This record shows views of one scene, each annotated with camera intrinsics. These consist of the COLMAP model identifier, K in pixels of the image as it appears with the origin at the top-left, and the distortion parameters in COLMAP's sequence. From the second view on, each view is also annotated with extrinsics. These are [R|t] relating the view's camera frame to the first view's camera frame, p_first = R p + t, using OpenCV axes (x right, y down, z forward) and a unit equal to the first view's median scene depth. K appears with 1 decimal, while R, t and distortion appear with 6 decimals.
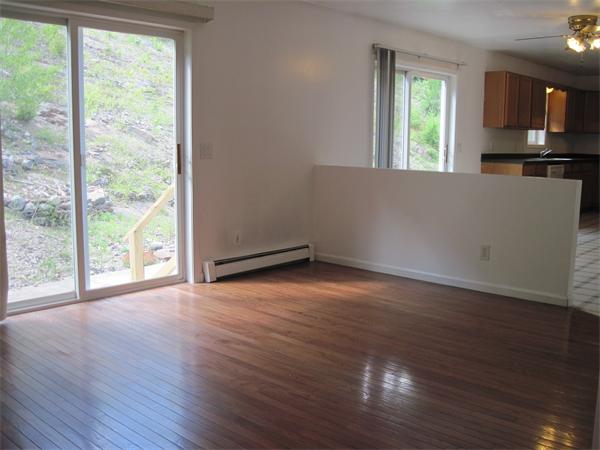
lens RADIAL K [[615.2, 0, 300.0], [0, 615.2, 225.0], [0, 0, 1]] dist [-0.126471, 0.016449]
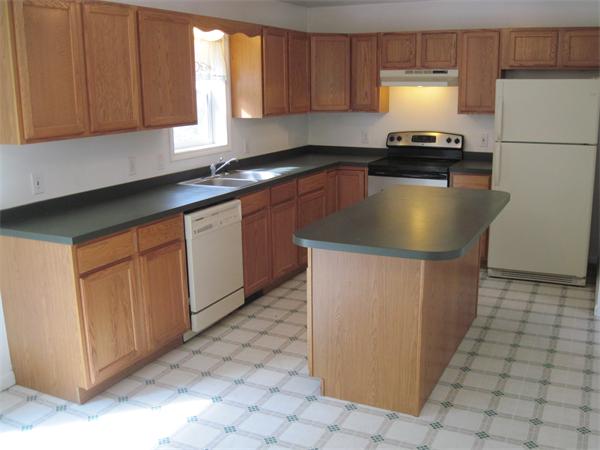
lens RADIAL K [[615.2, 0, 300.0], [0, 615.2, 225.0], [0, 0, 1]] dist [-0.126471, 0.016449]
pose [[0.958297, -0.089087, 0.271532, 0.325425], [0.067694, 0.993890, 0.087181, -0.109485], [-0.277640, -0.065164, 0.958473, 0.495015]]
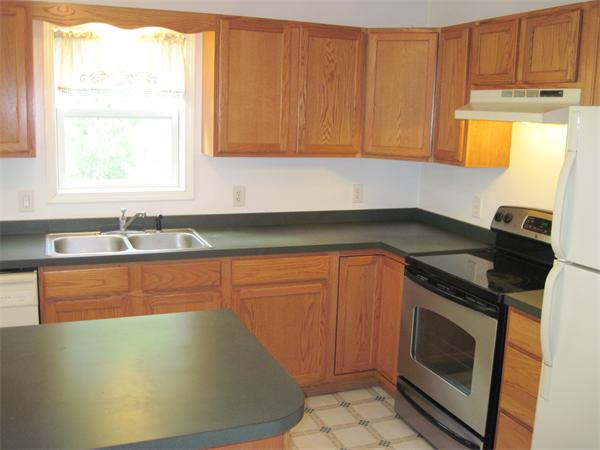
lens RADIAL K [[615.2, 0, 300.0], [0, 615.2, 225.0], [0, 0, 1]] dist [-0.126471, 0.016449]
pose [[0.903372, 0.090036, -0.419300, 0.650913], [-0.080185, 0.995932, 0.041097, -0.138150], [0.421295, -0.003505, 0.906917, 0.732149]]
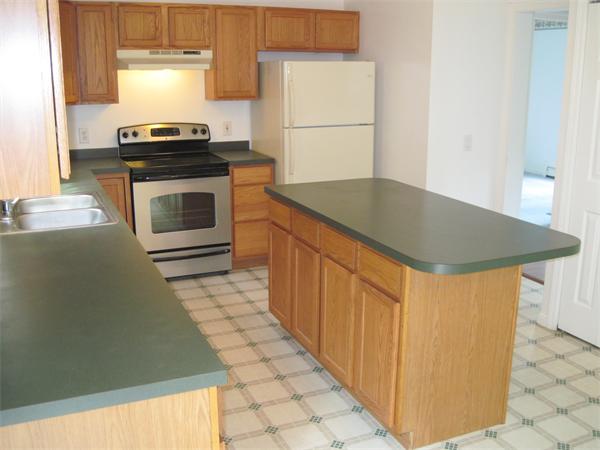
lens RADIAL K [[615.2, 0, 300.0], [0, 615.2, 225.0], [0, 0, 1]] dist [-0.126471, 0.016449]
pose [[0.396842, -0.235583, 0.887140, 0.178526], [0.134289, 0.971004, 0.197782, -0.145518], [-0.908010, 0.040645, 0.416972, 0.747423]]
